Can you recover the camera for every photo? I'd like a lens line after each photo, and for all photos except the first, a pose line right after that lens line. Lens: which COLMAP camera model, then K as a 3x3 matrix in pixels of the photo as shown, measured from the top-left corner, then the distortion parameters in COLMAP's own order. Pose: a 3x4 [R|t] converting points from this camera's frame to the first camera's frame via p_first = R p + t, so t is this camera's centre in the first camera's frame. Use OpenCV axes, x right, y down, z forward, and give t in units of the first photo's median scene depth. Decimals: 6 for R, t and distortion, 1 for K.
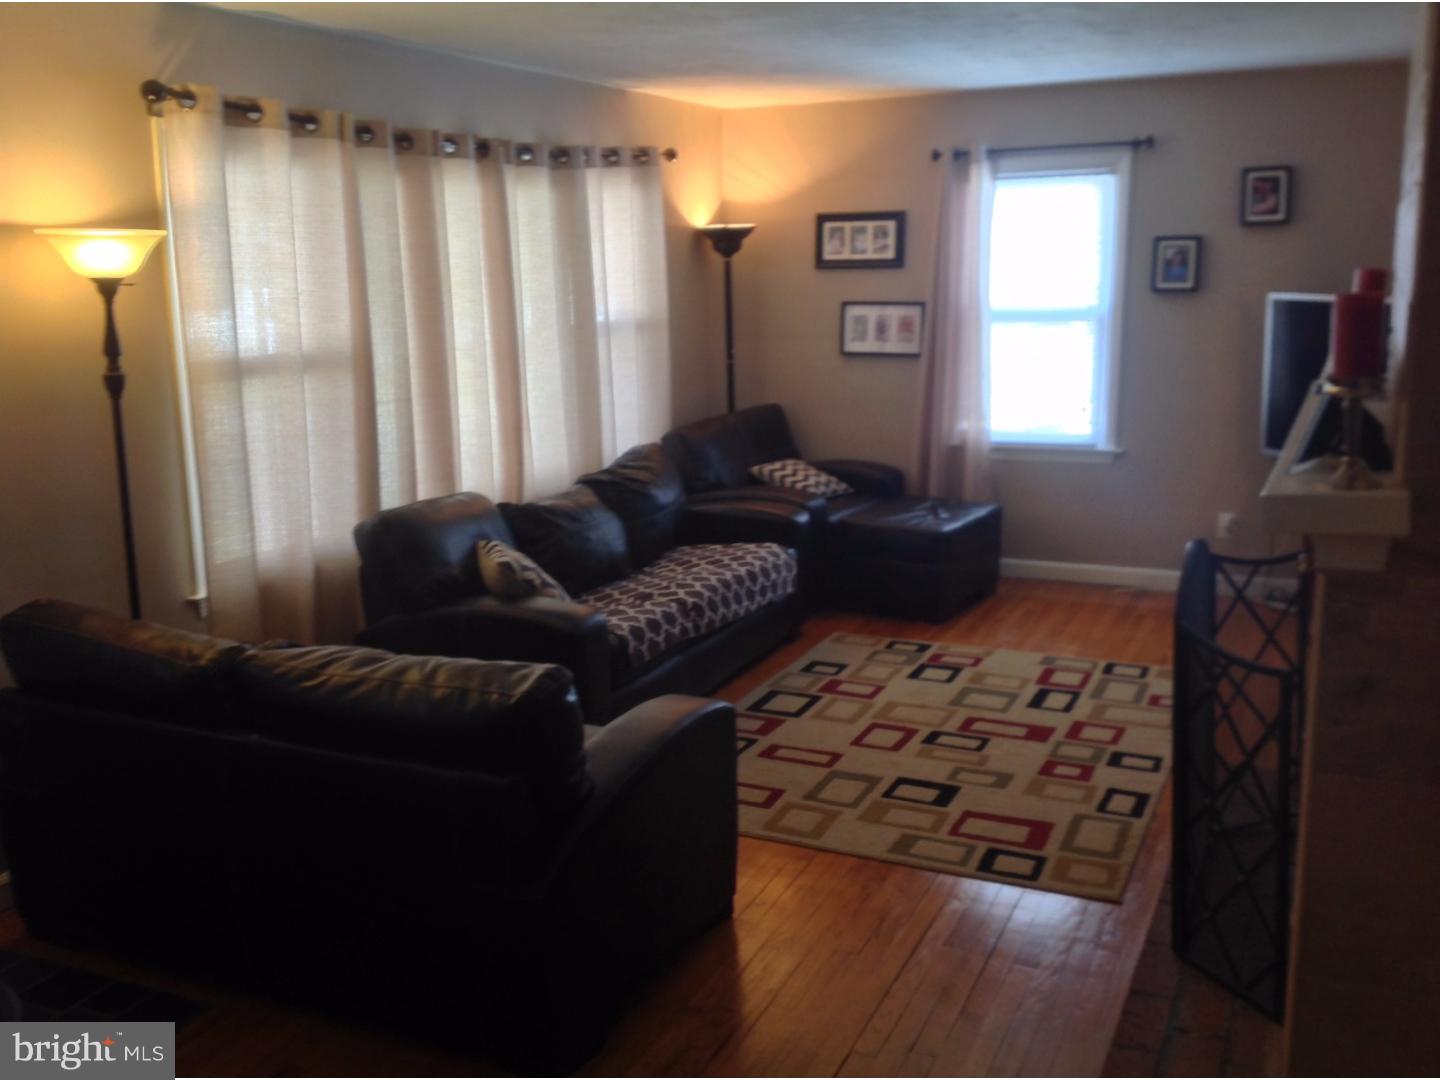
lens RADIAL K [[1357.7, 0, 717.1], [0, 1357.7, 535.6], [0, 0, 1]] dist [0.221849, -0.511817]
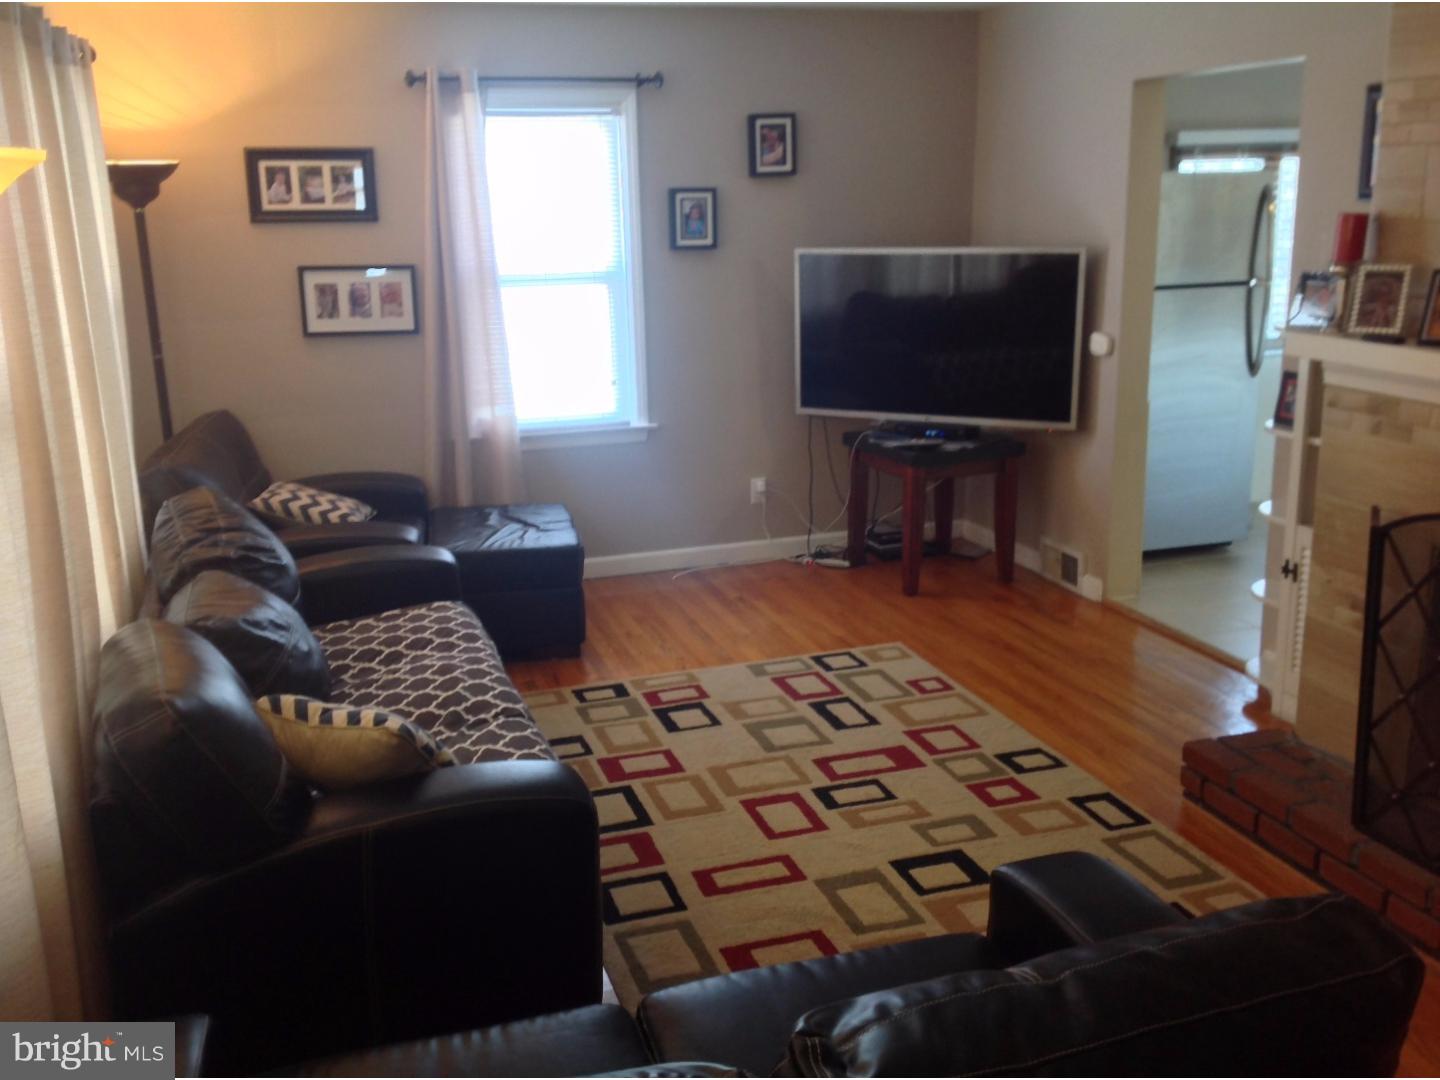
lens RADIAL K [[1357.7, 0, 717.1], [0, 1357.7, 535.6], [0, 0, 1]] dist [0.221849, -0.511817]
pose [[0.735494, -0.163795, 0.657435, -0.303707], [0.143737, 0.985972, 0.084844, -0.064712], [-0.662110, 0.032095, 0.748719, 0.322065]]
